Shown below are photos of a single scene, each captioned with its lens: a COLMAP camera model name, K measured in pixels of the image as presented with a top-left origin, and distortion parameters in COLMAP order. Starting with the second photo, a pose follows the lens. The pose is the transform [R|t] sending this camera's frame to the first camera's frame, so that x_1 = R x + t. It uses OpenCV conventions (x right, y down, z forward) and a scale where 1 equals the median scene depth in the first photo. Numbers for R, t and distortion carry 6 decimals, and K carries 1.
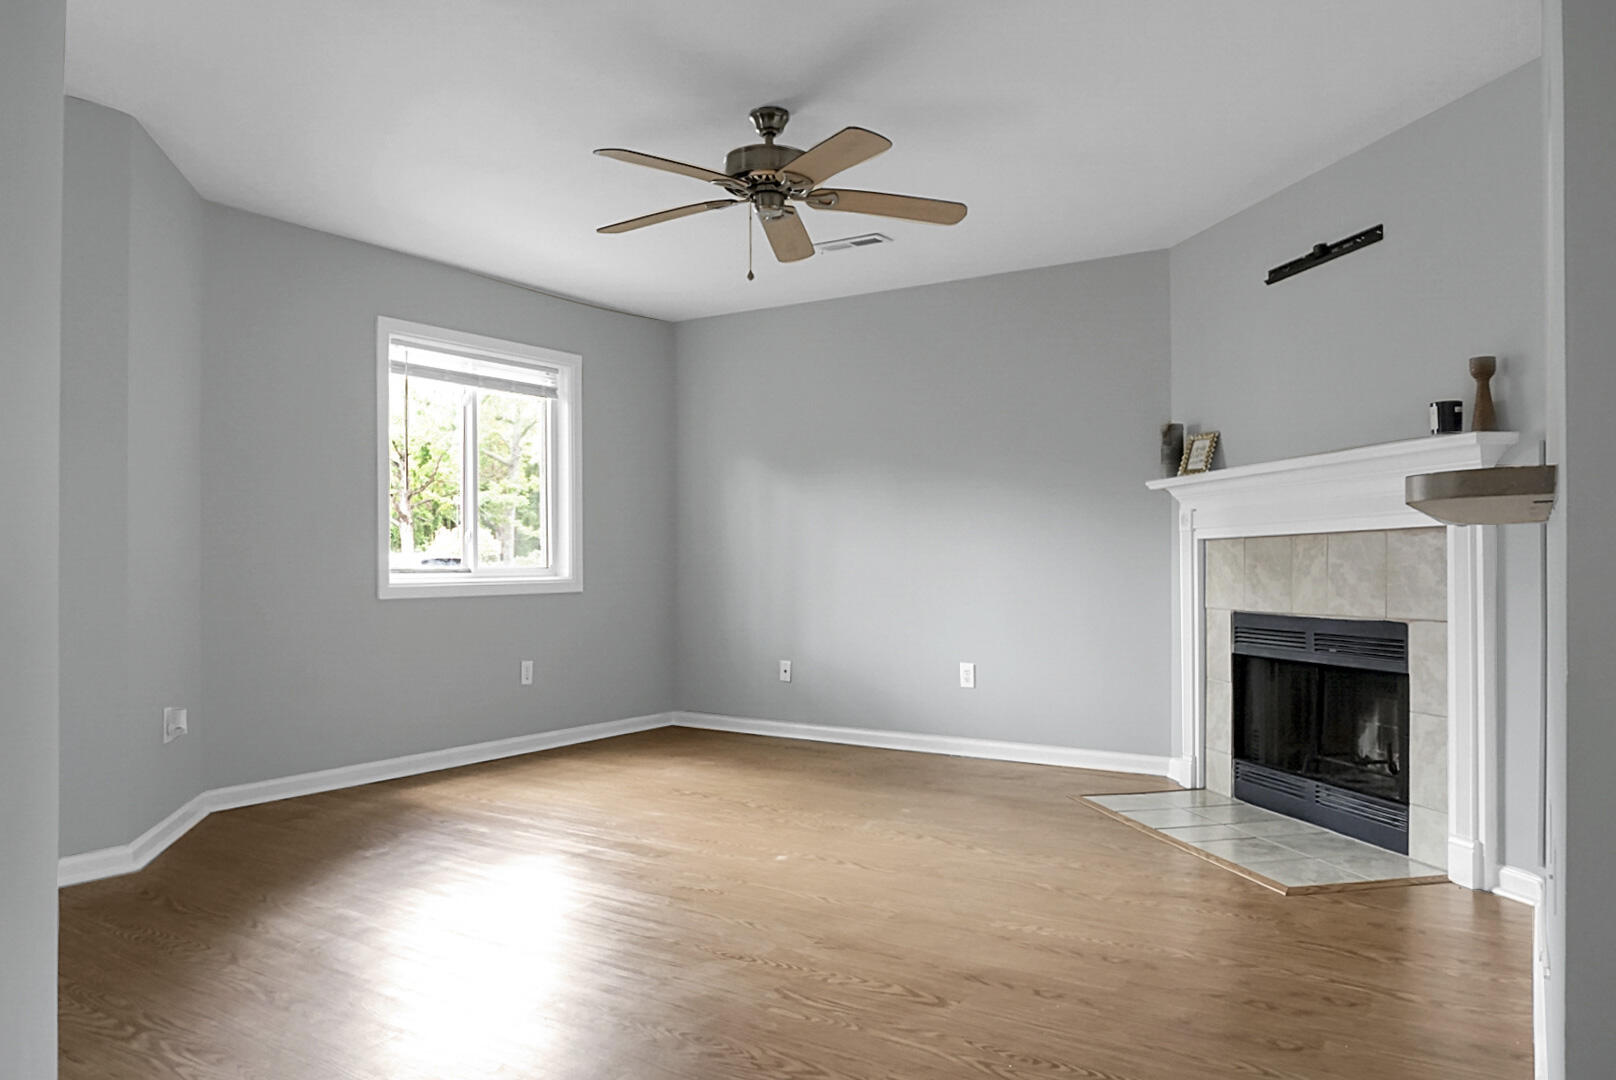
lens RADIAL K [[1154.7, 0, 808.2], [0, 1154.7, 555.9], [0, 0, 1]] dist [-0.037212, 0.003456]
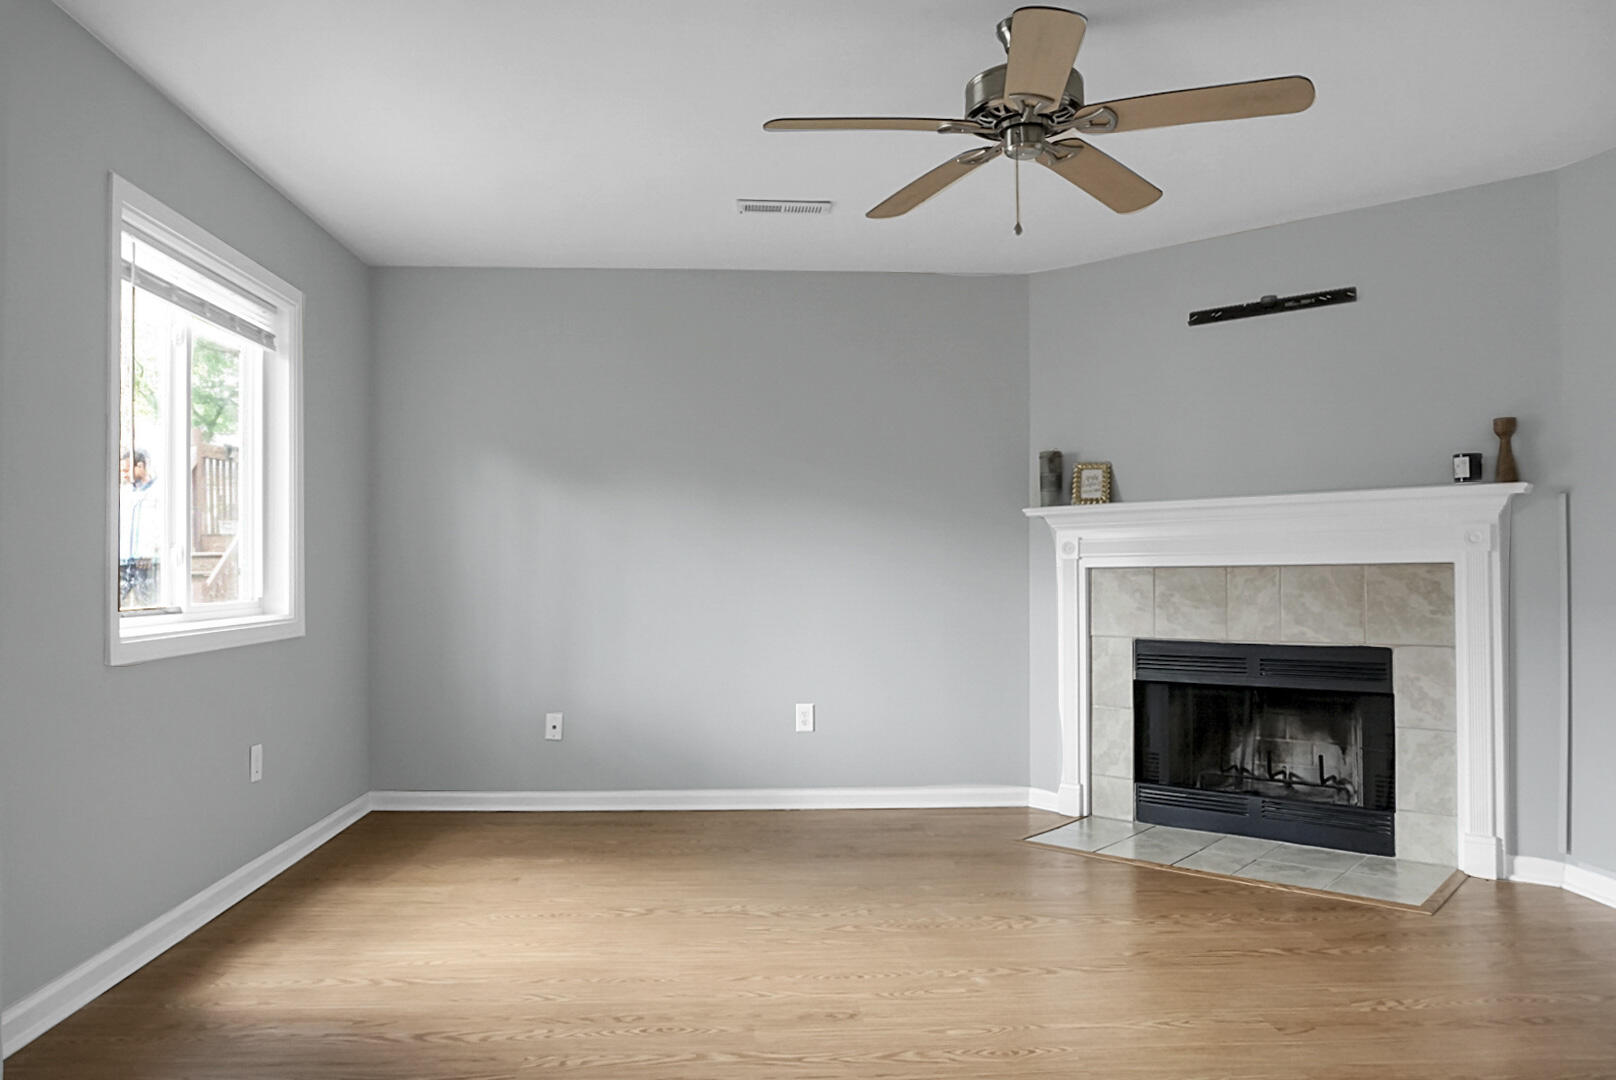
lens RADIAL K [[1121.2, 0, 809.3], [0, 1121.2, 563.1], [0, 0, 1]] dist [-0.051311, 0.029007]
pose [[0.800788, 0.006312, 0.598914, -0.473074], [-0.003785, 0.999978, -0.005479, -0.013298], [-0.598935, 0.002121, 0.800795, 0.386887]]
